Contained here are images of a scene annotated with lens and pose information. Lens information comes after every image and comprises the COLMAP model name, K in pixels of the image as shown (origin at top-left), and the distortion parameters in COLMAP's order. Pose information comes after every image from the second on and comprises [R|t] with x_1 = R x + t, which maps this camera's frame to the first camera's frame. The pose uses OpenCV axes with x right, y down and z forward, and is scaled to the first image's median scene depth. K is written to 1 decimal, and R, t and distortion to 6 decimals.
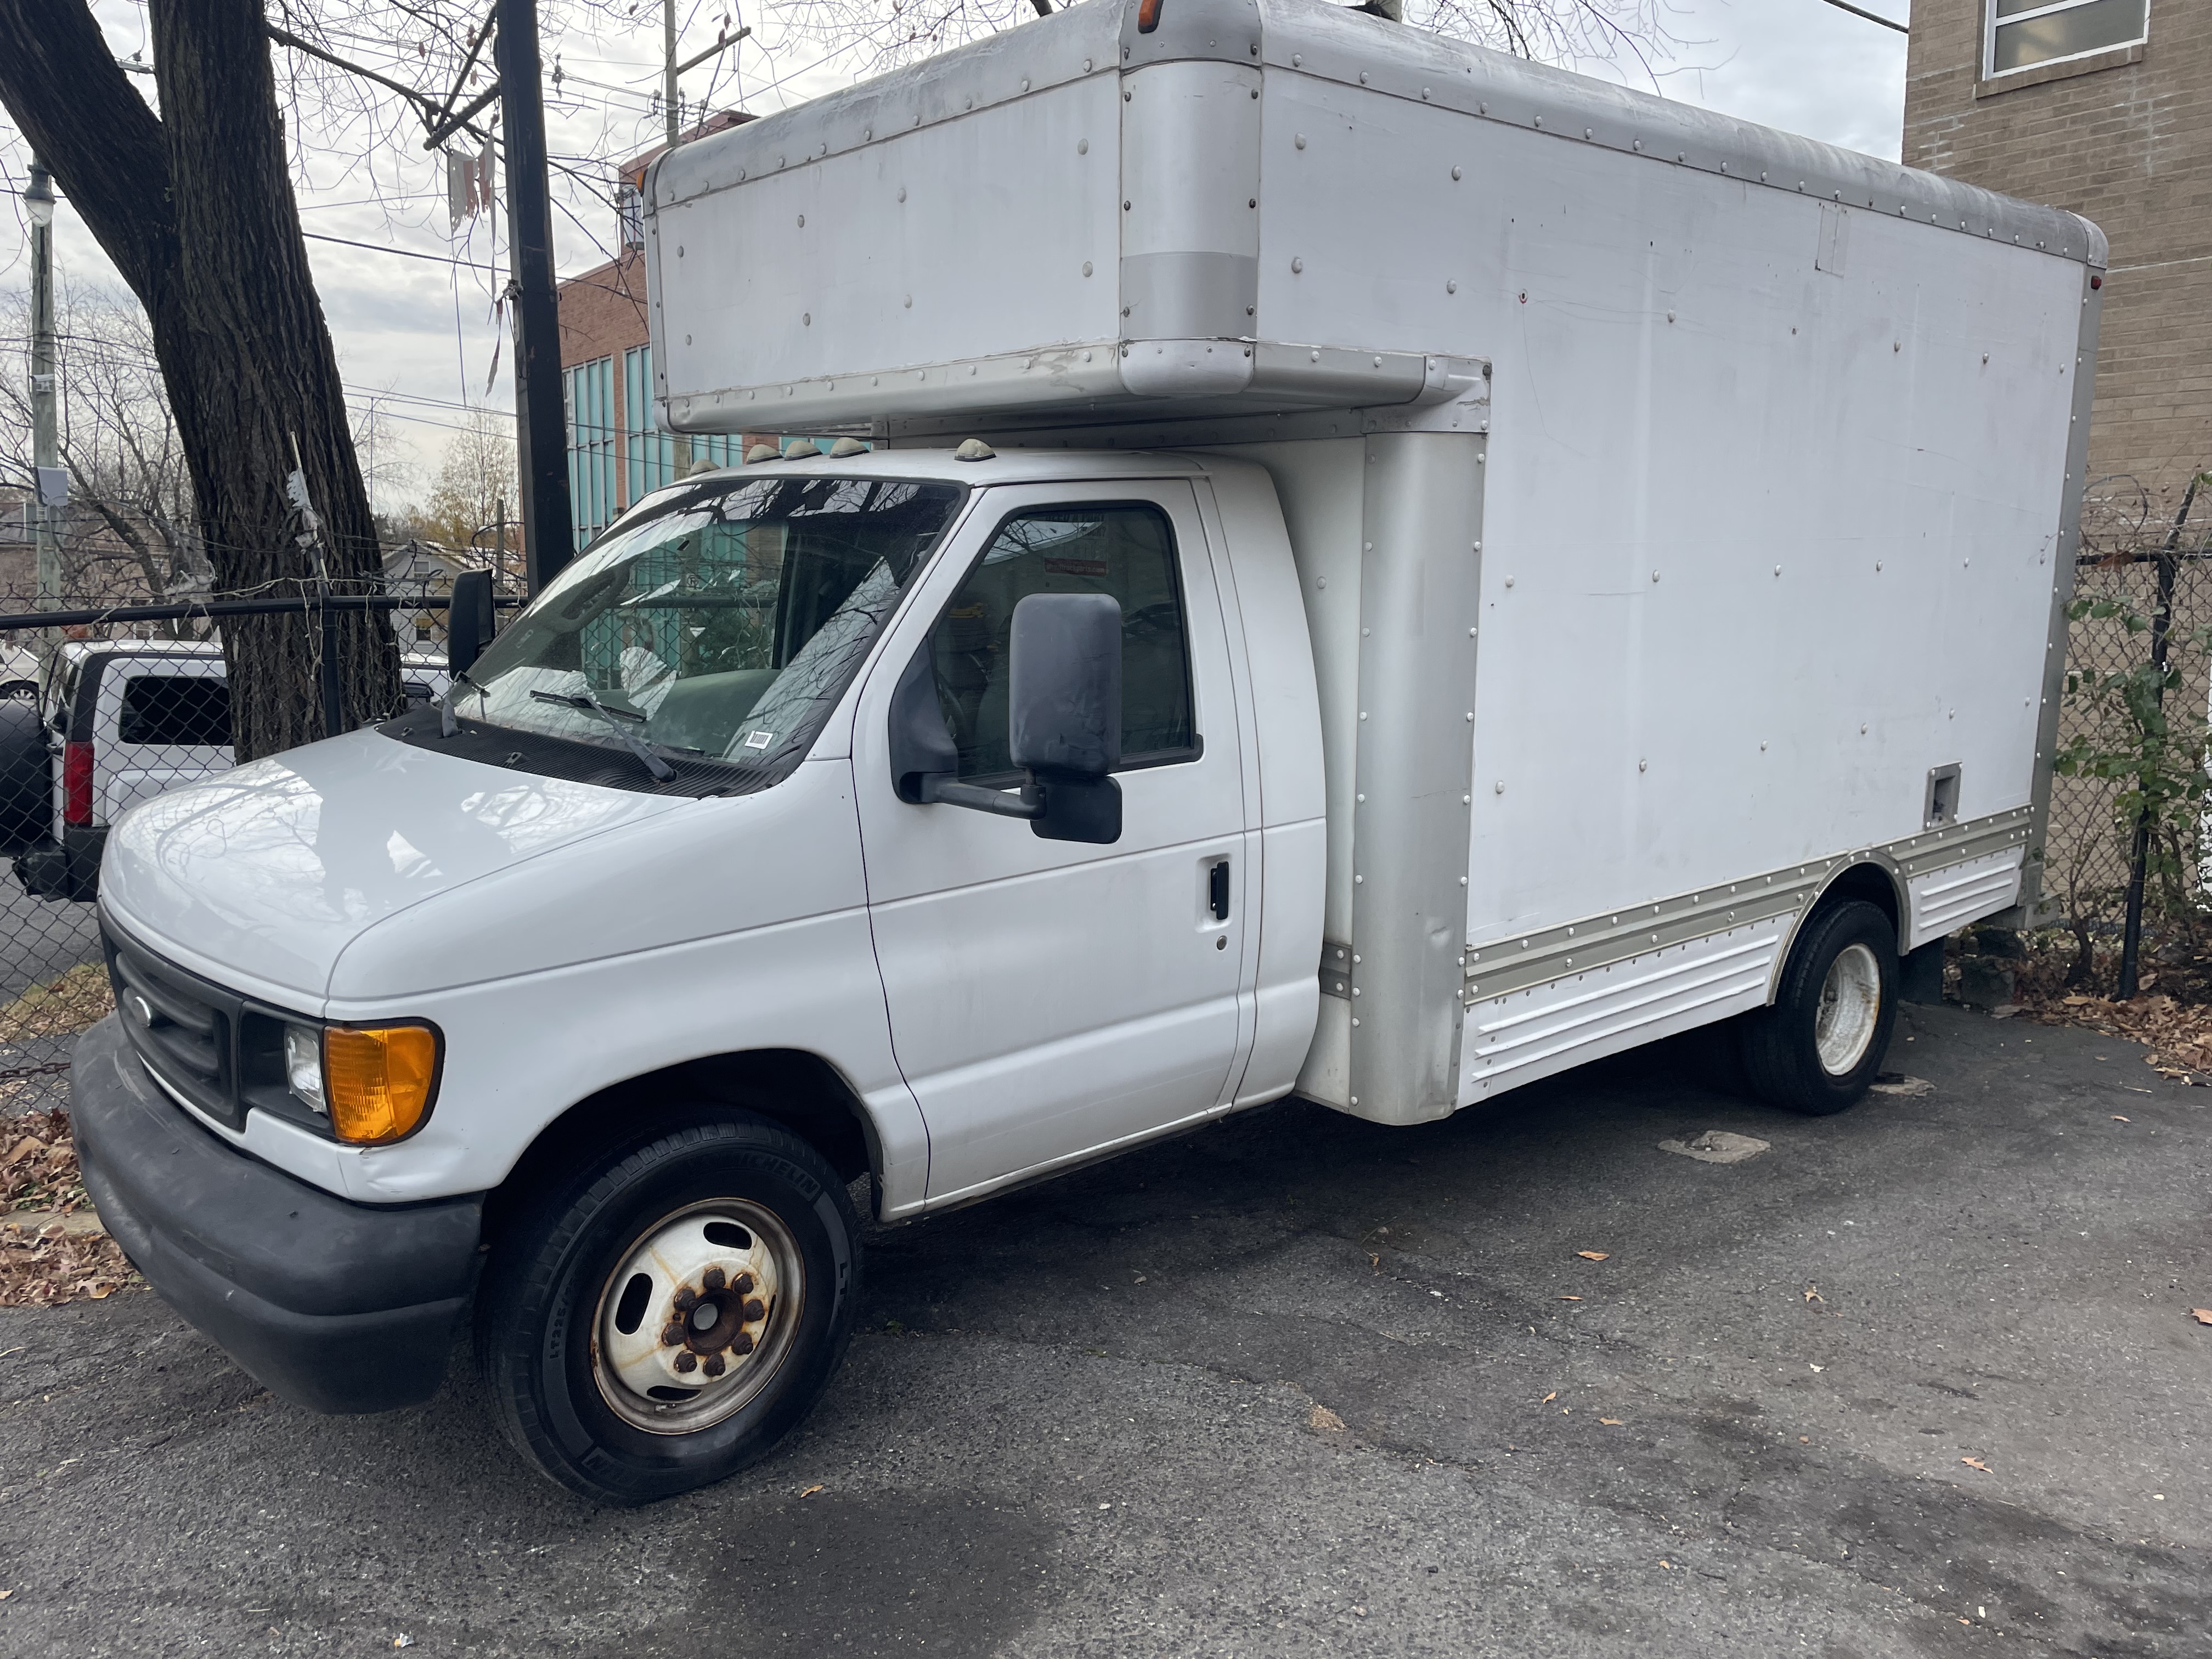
lens RADIAL K [[1629.3, 0, 1091.7], [0, 1629.3, 777.5], [0, 0, 1]] dist [0.075187, -0.089614]
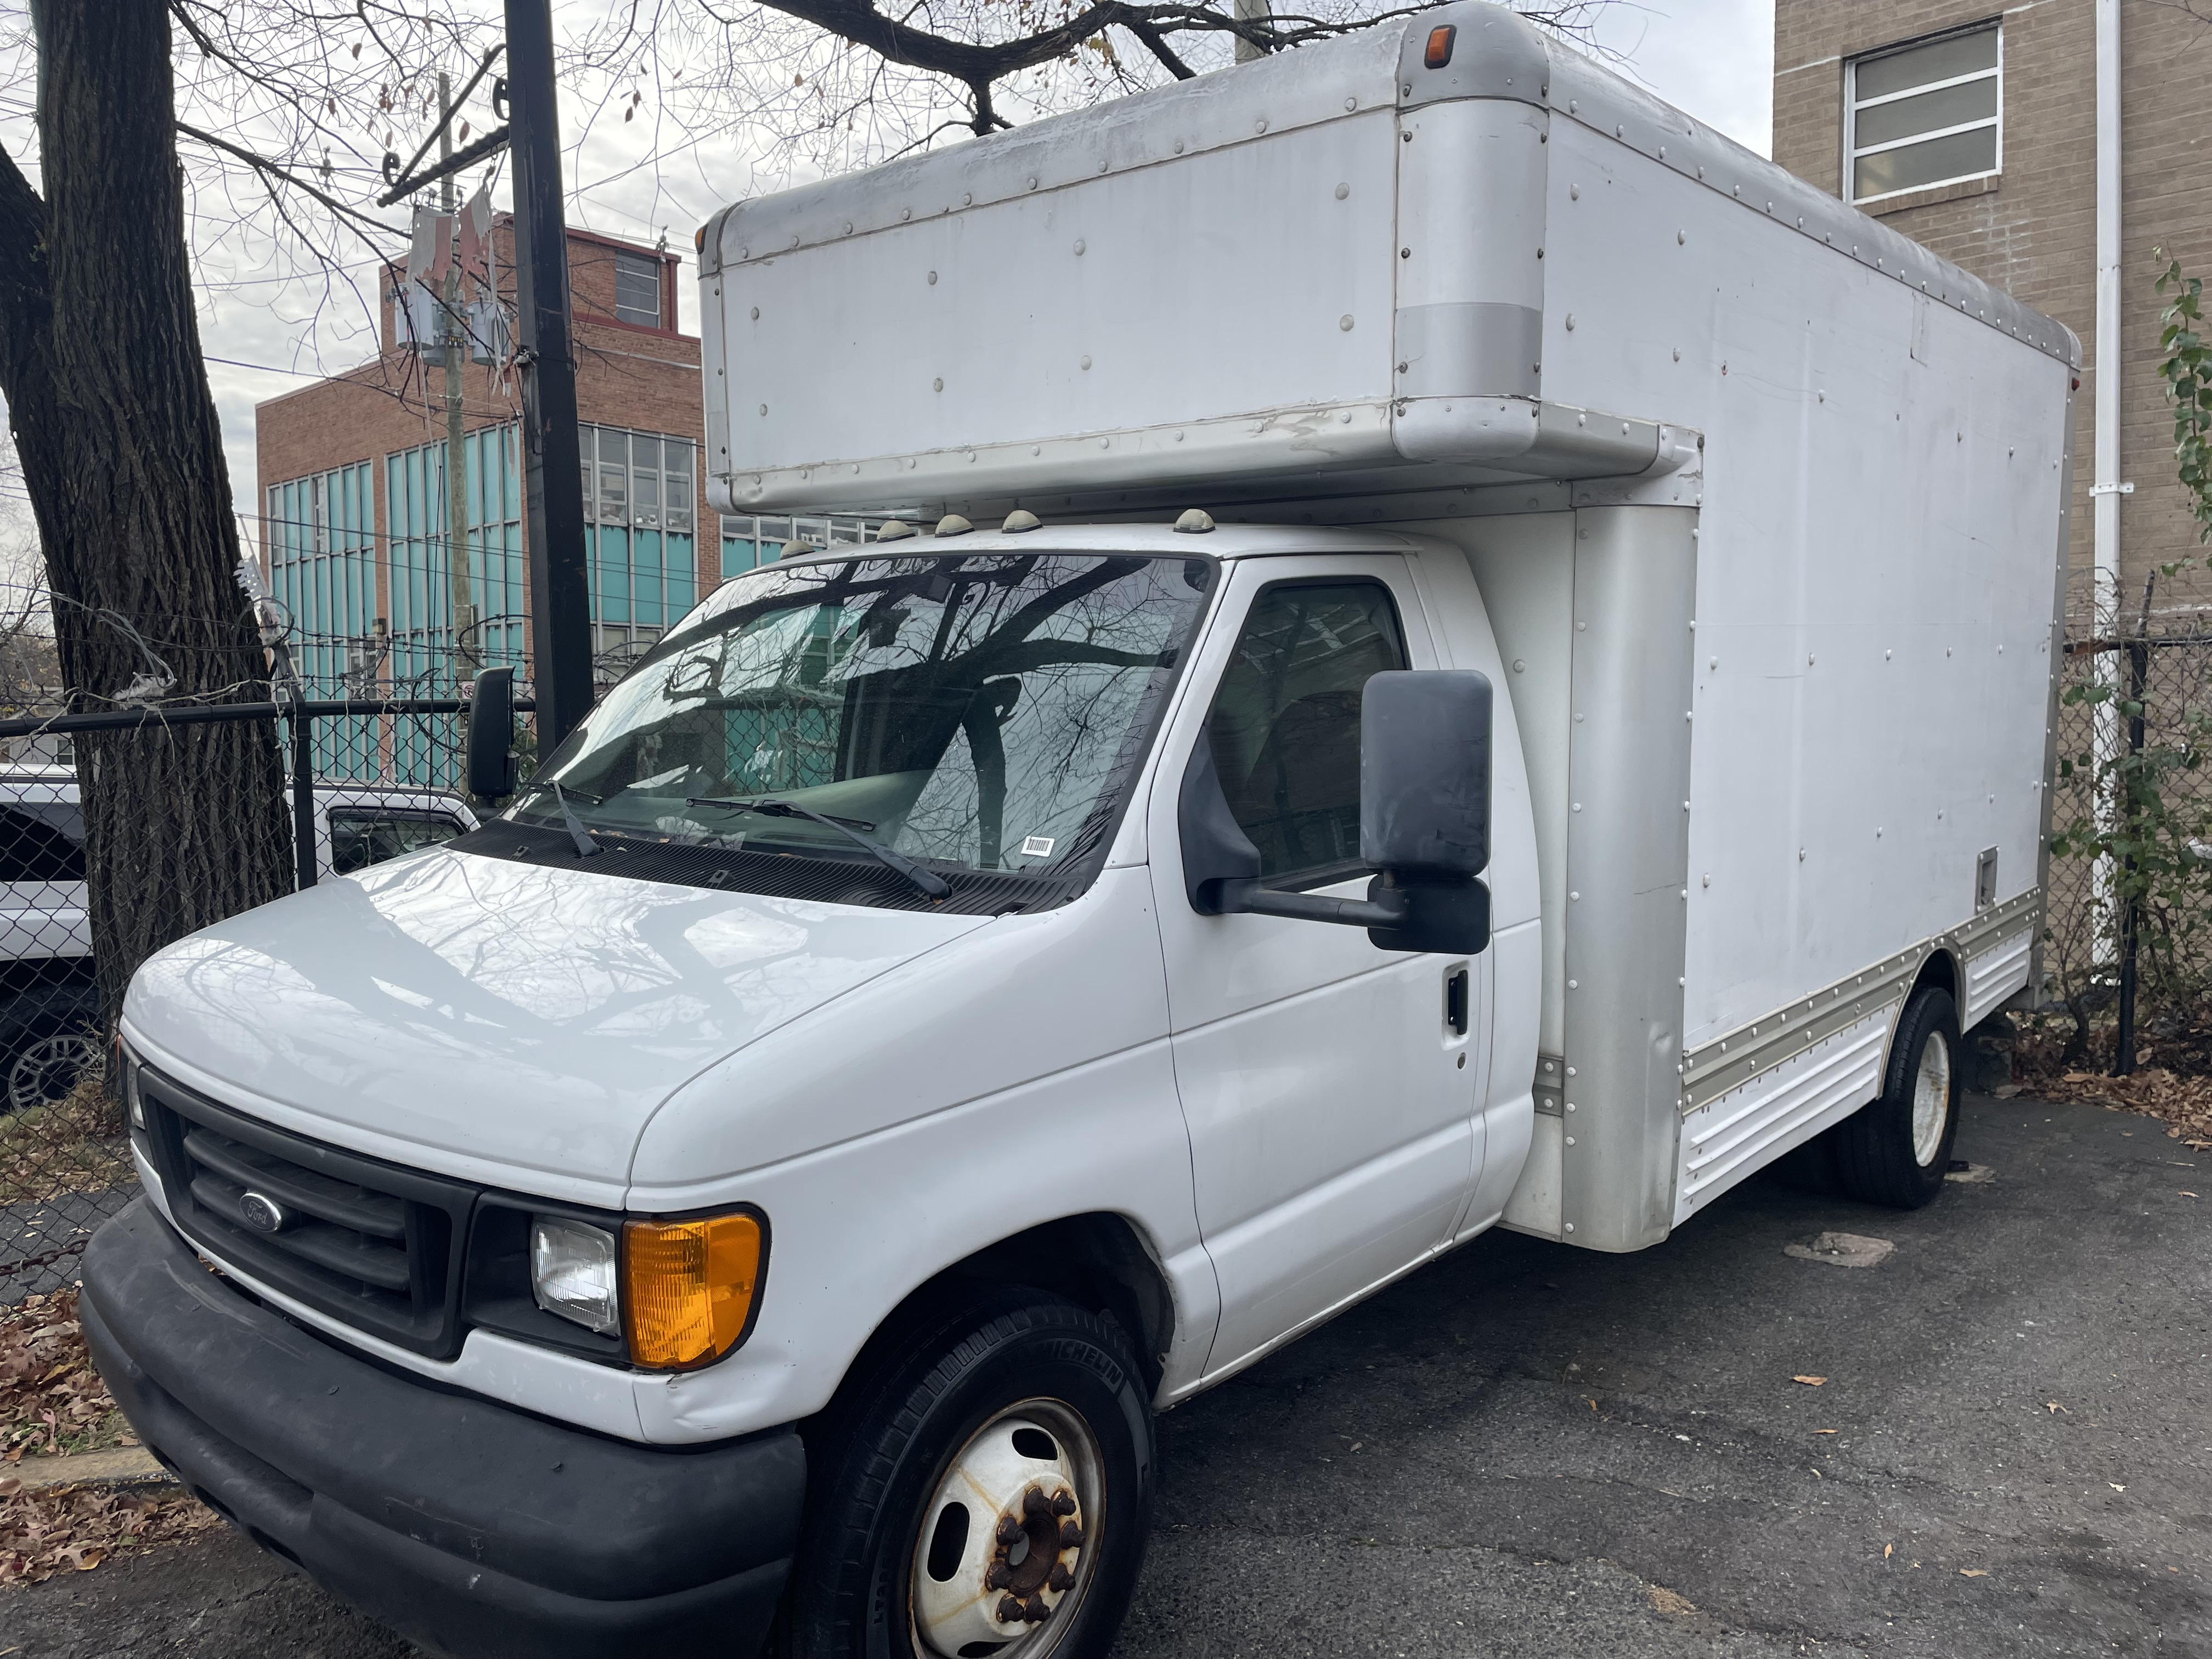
lens RADIAL K [[1629.3, 0, 1109.1], [0, 1629.3, 780.1], [0, 0, 1]] dist [0.075187, -0.089614]
pose [[0.988049, -0.019317, 0.152922, -0.238869], [0.029254, 0.997585, -0.062996, -0.002193], [-0.151336, 0.066717, 0.986228, 0.118384]]
